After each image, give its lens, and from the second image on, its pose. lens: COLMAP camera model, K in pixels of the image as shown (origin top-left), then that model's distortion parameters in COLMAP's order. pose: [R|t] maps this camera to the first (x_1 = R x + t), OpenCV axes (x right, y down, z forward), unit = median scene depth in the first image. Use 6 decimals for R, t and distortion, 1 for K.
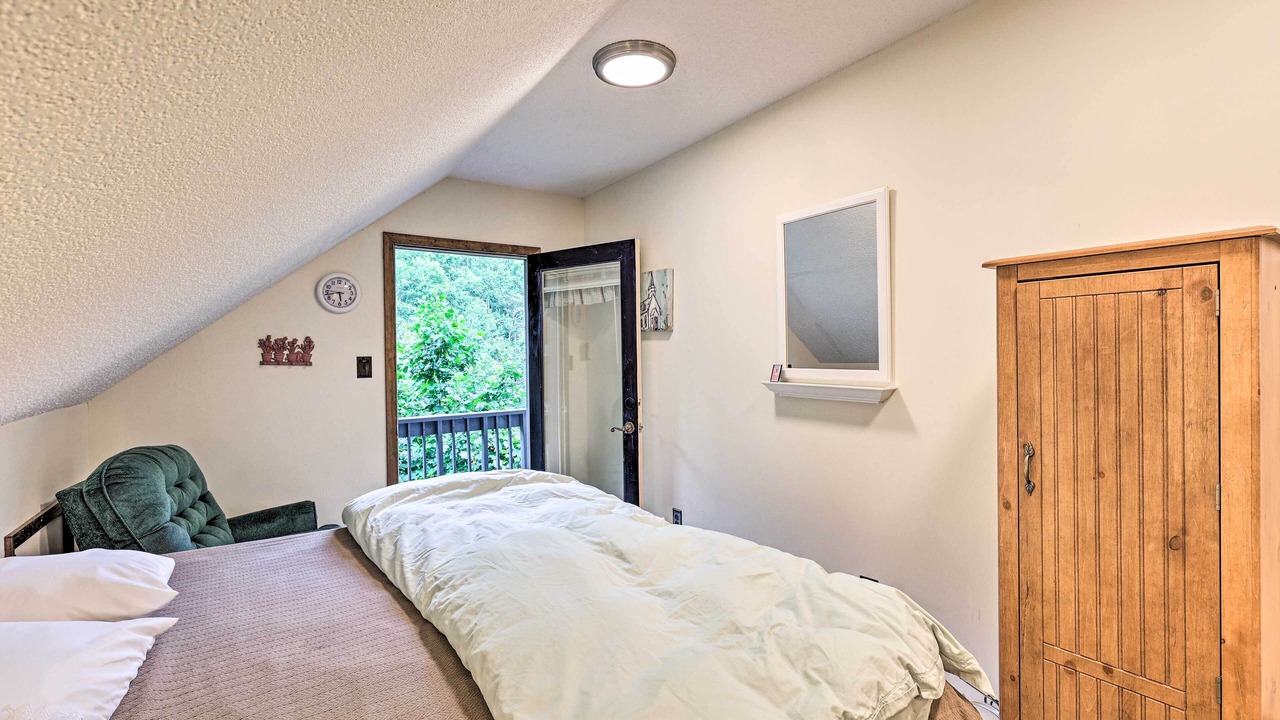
lens RADIAL K [[574.5, 0, 640.9], [0, 574.5, 358.1], [0, 0, 1]] dist [-0.001116, 0.000288]
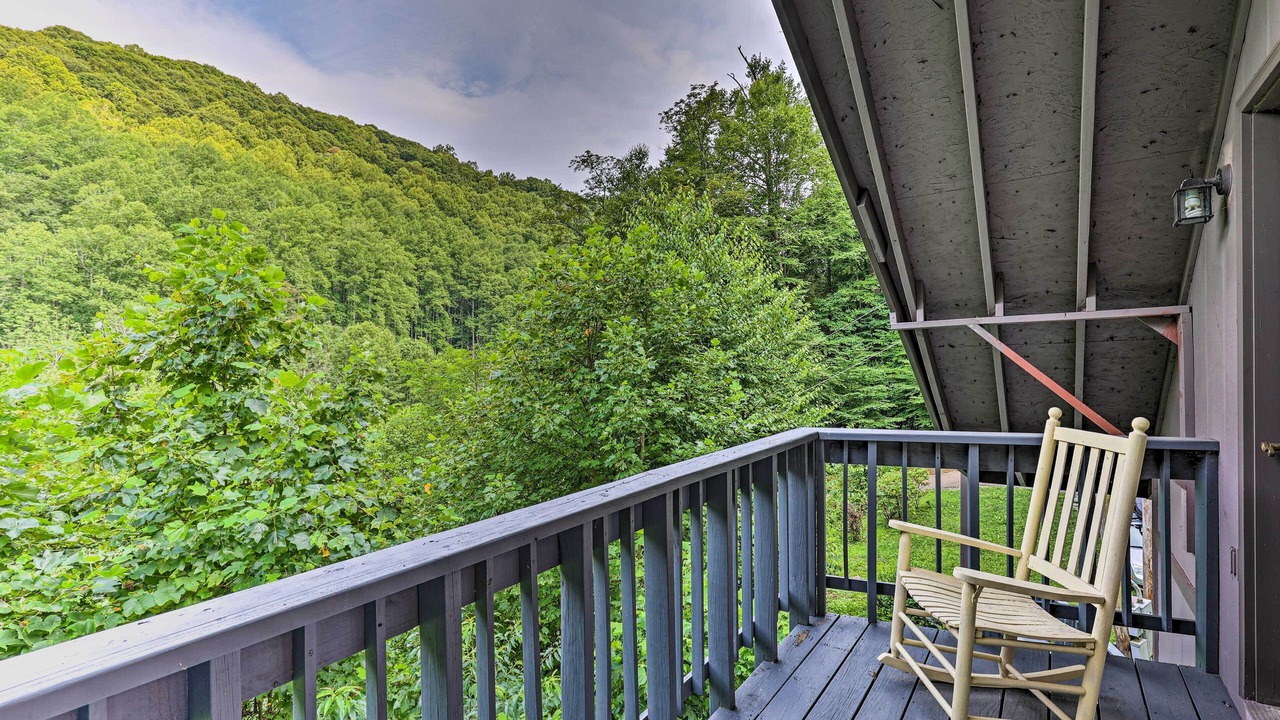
lens RADIAL K [[574.5, 0, 636.0], [0, 574.5, 362.1], [0, 0, 1]] dist [-0.001116, 0.000288]
pose [[0.938996, 0.012082, 0.343717, -0.183992], [-0.011631, 0.999927, -0.003375, 0.014747], [-0.343733, -0.000828, 0.939067, 0.390608]]
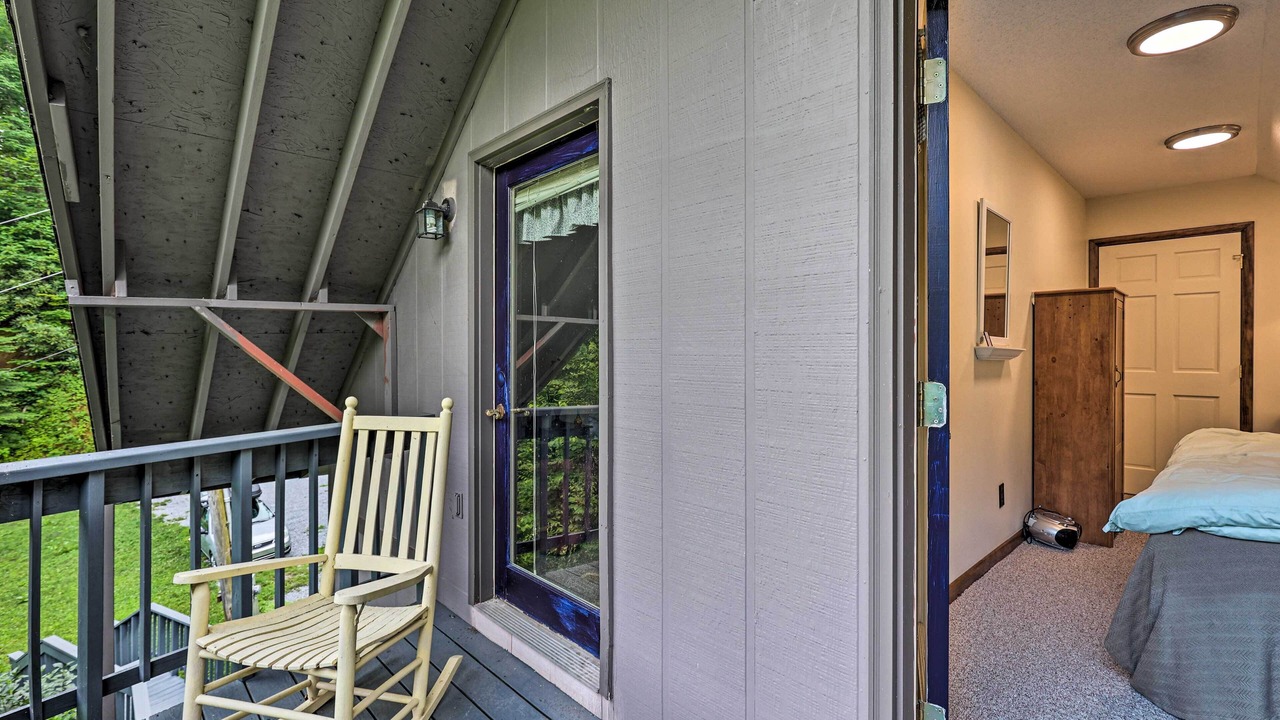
lens RADIAL K [[574.5, 0, 637.3], [0, 574.5, 358.0], [0, 0, 1]] dist [-0.001116, 0.000288]
pose [[-0.165432, 0.006045, 0.986203, -0.229732], [0.006882, 0.999964, -0.004975, 0.029358], [-0.986197, 0.005964, -0.165468, 1.031019]]
